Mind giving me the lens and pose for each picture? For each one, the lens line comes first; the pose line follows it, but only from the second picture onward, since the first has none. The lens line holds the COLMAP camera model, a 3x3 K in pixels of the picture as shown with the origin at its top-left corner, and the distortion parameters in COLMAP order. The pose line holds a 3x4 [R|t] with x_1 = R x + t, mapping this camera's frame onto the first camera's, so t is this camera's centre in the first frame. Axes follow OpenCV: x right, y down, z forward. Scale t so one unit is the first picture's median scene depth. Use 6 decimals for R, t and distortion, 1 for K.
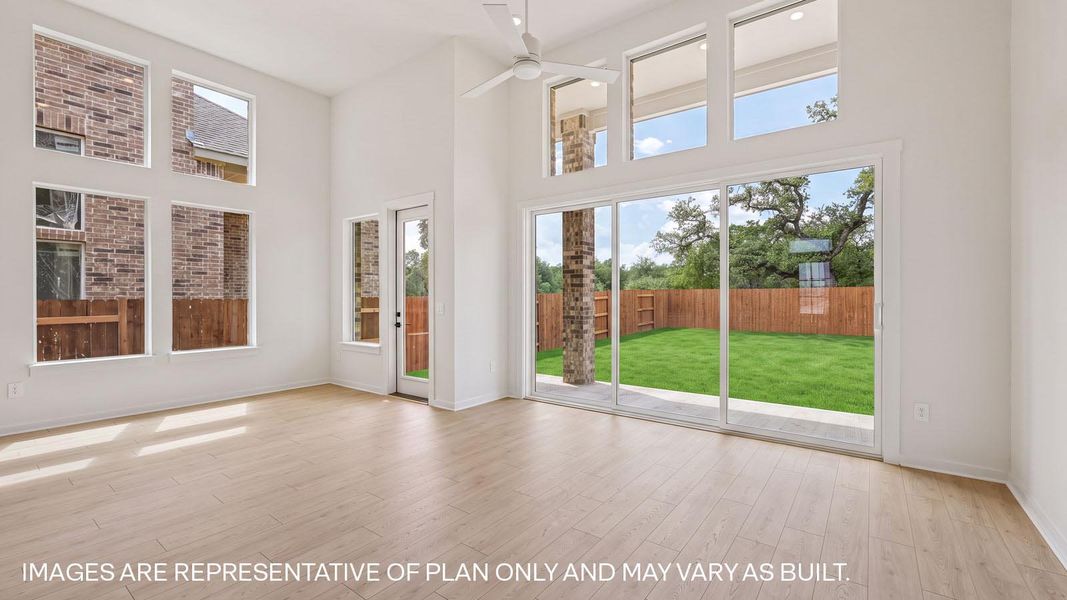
lens RADIAL K [[445.7, 0, 533.5], [0, 445.7, 300.0], [0, 0, 1]] dist [0.000267, 0.000004]
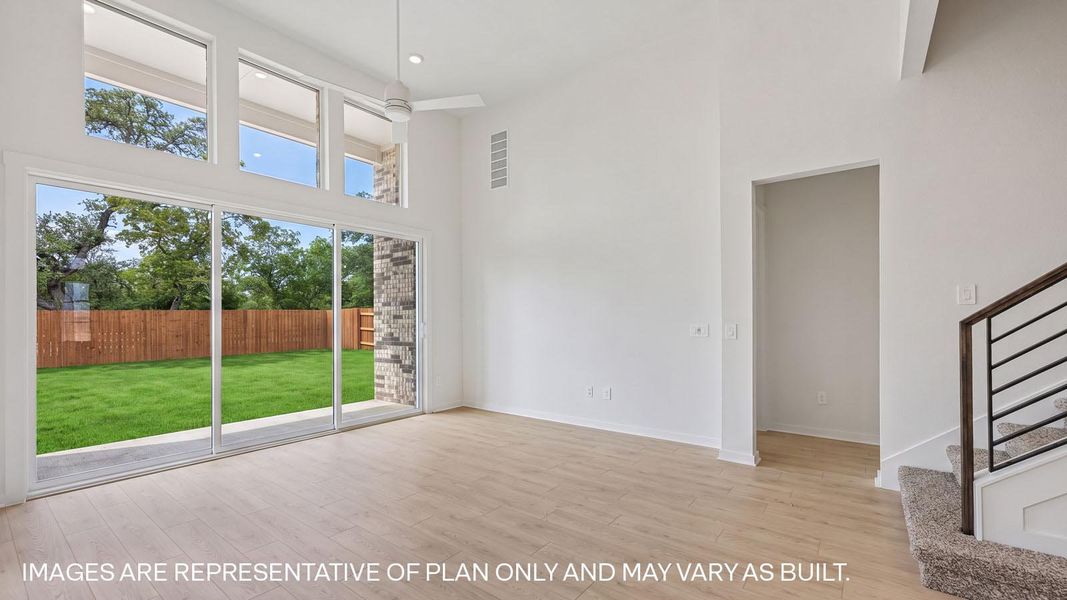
lens RADIAL K [[430.9, 0, 531.6], [0, 430.9, 318.9], [0, 0, 1]] dist [-0.000026, -0.000004]
pose [[0.020890, -0.000191, 0.999782, -0.530301], [0.009174, 0.999958, -0.000001, -0.003221], [-0.999740, 0.009172, 0.020891, 0.322997]]
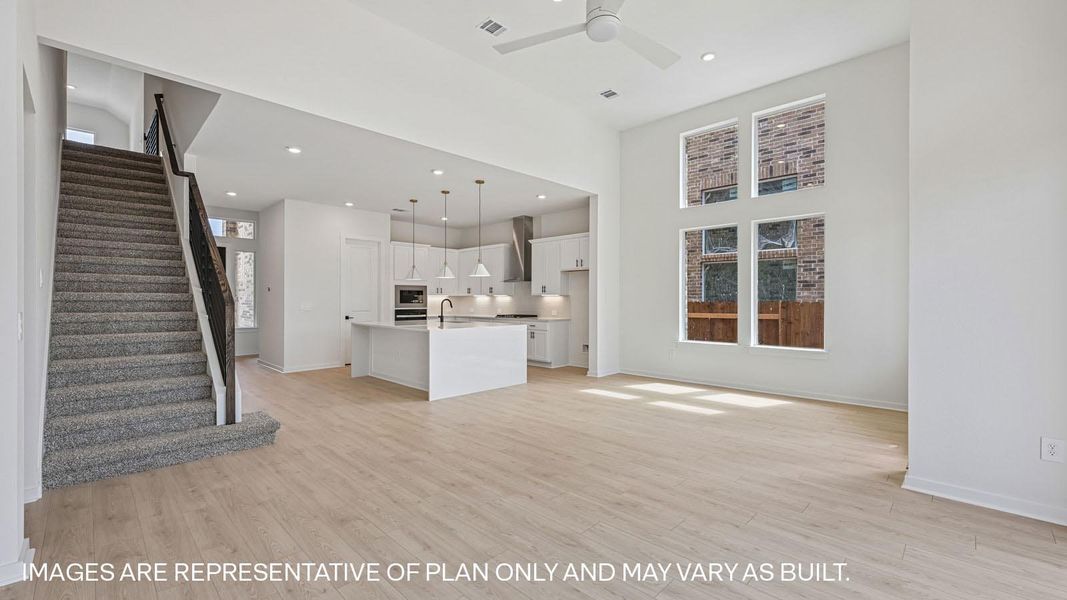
lens RADIAL K [[445.7, 0, 533.5], [0, 445.7, 300.0], [0, 0, 1]] dist [0.000267, 0.000004]
pose [[-0.133268, 0.001840, -0.991078, 0.416613], [-0.005387, 0.999982, 0.002581, -0.005366], [0.991065, 0.005683, -0.133256, 0.487403]]
